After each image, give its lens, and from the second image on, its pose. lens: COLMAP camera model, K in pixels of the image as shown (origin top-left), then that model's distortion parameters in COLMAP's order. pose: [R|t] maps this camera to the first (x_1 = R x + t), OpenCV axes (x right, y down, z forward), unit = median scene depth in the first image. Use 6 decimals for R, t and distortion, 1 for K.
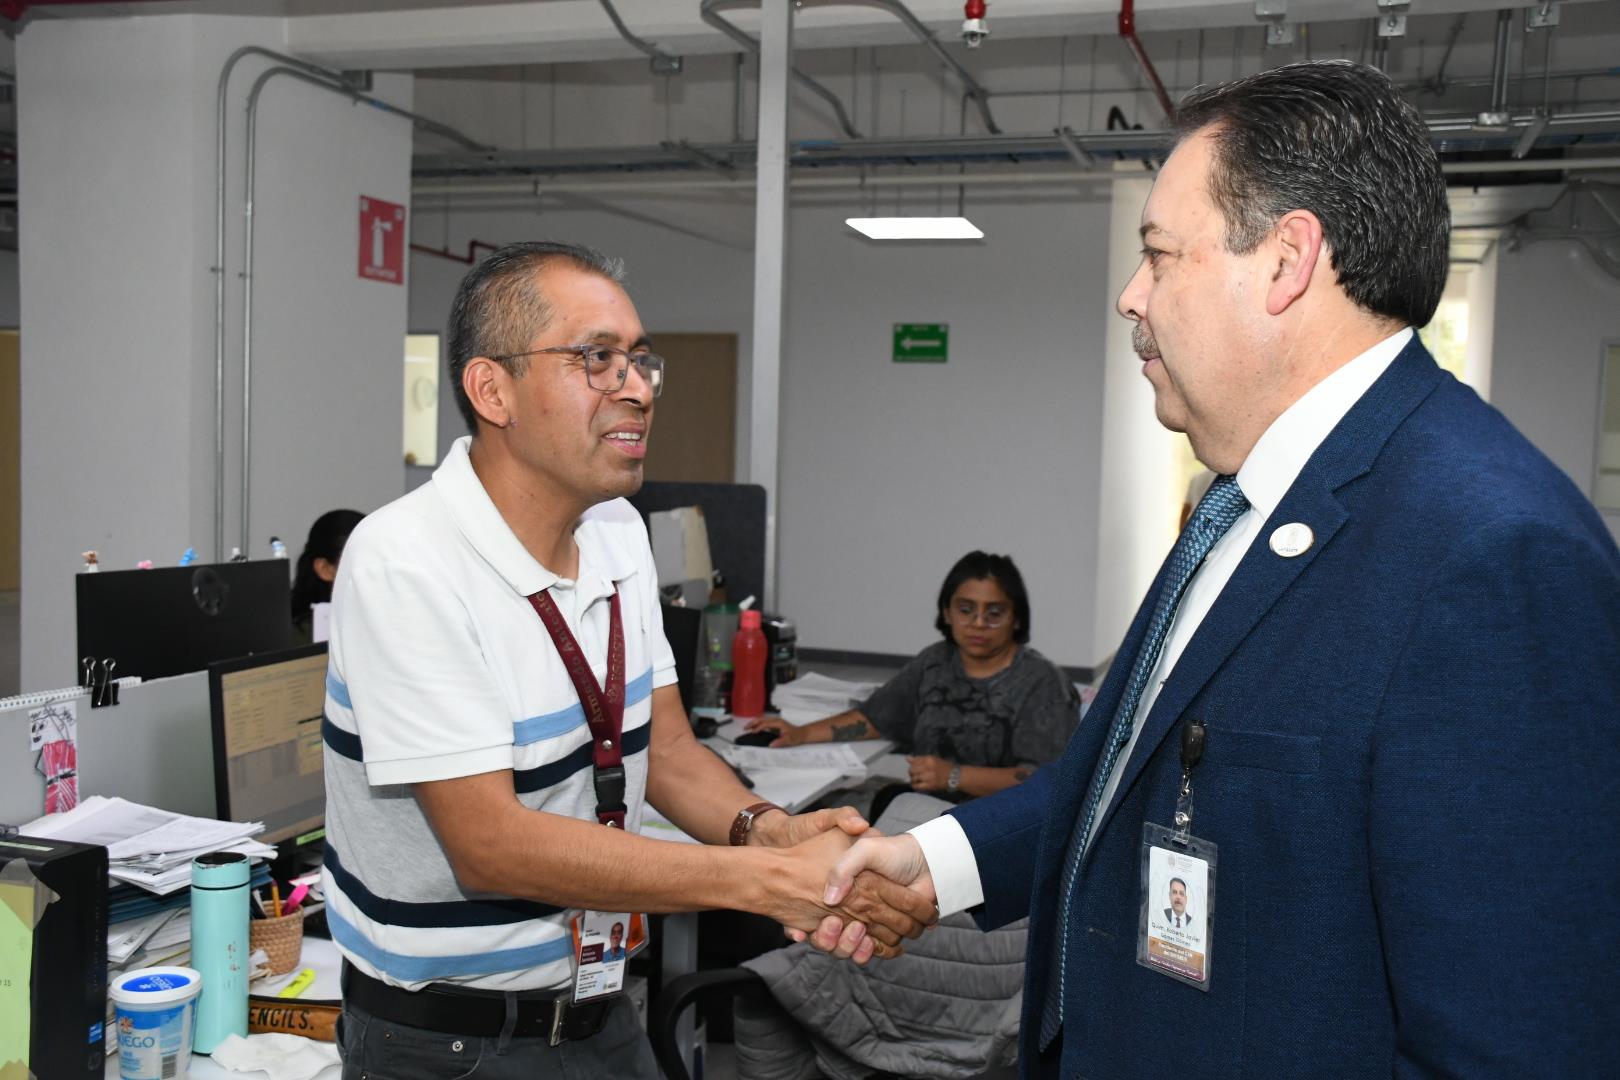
lens RADIAL K [[1663.0, 0, 810.0], [0, 1663.0, 540.0], [0, 0, 1]] dist [-0.001349, 0.002422]
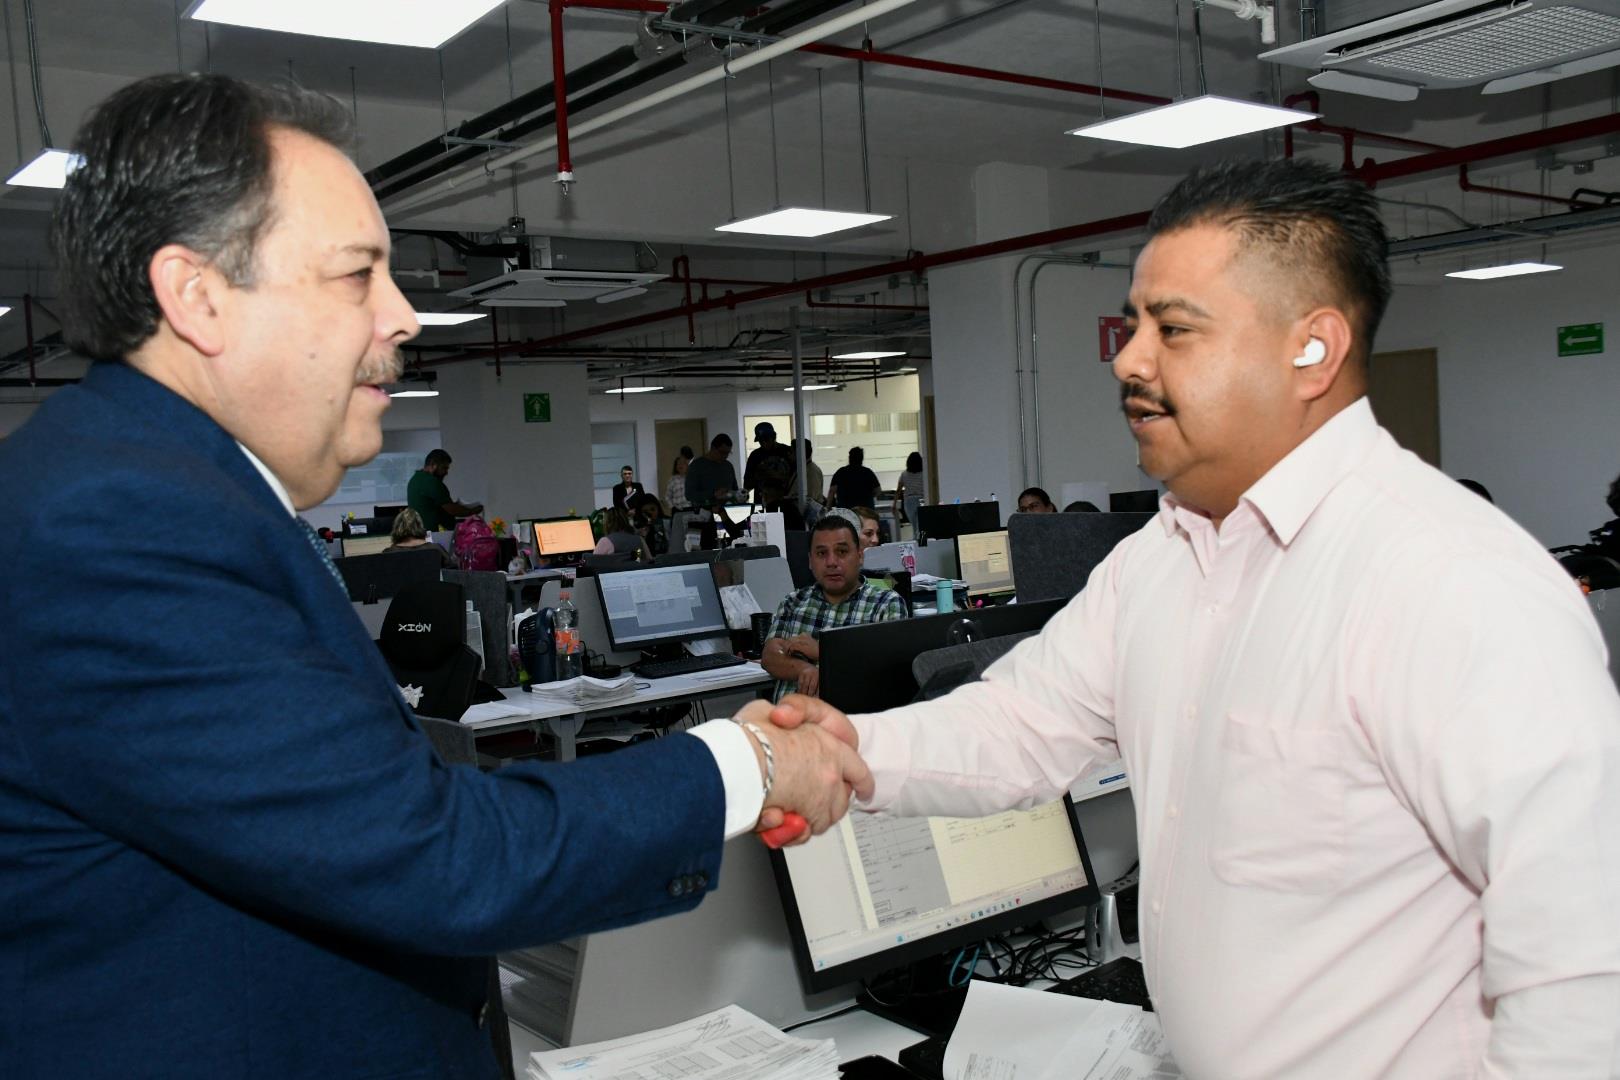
lens RADIAL K [[1513.4, 0, 810.0], [0, 1513.4, 540.0], [0, 0, 1]] dist [-0.009975, -0.009405]
pose [[0.836158, -0.047106, -0.546463, 0.358015], [0.047784, 0.998773, -0.012980, 0.042884], [0.546404, -0.015259, 0.837383, -0.562878]]
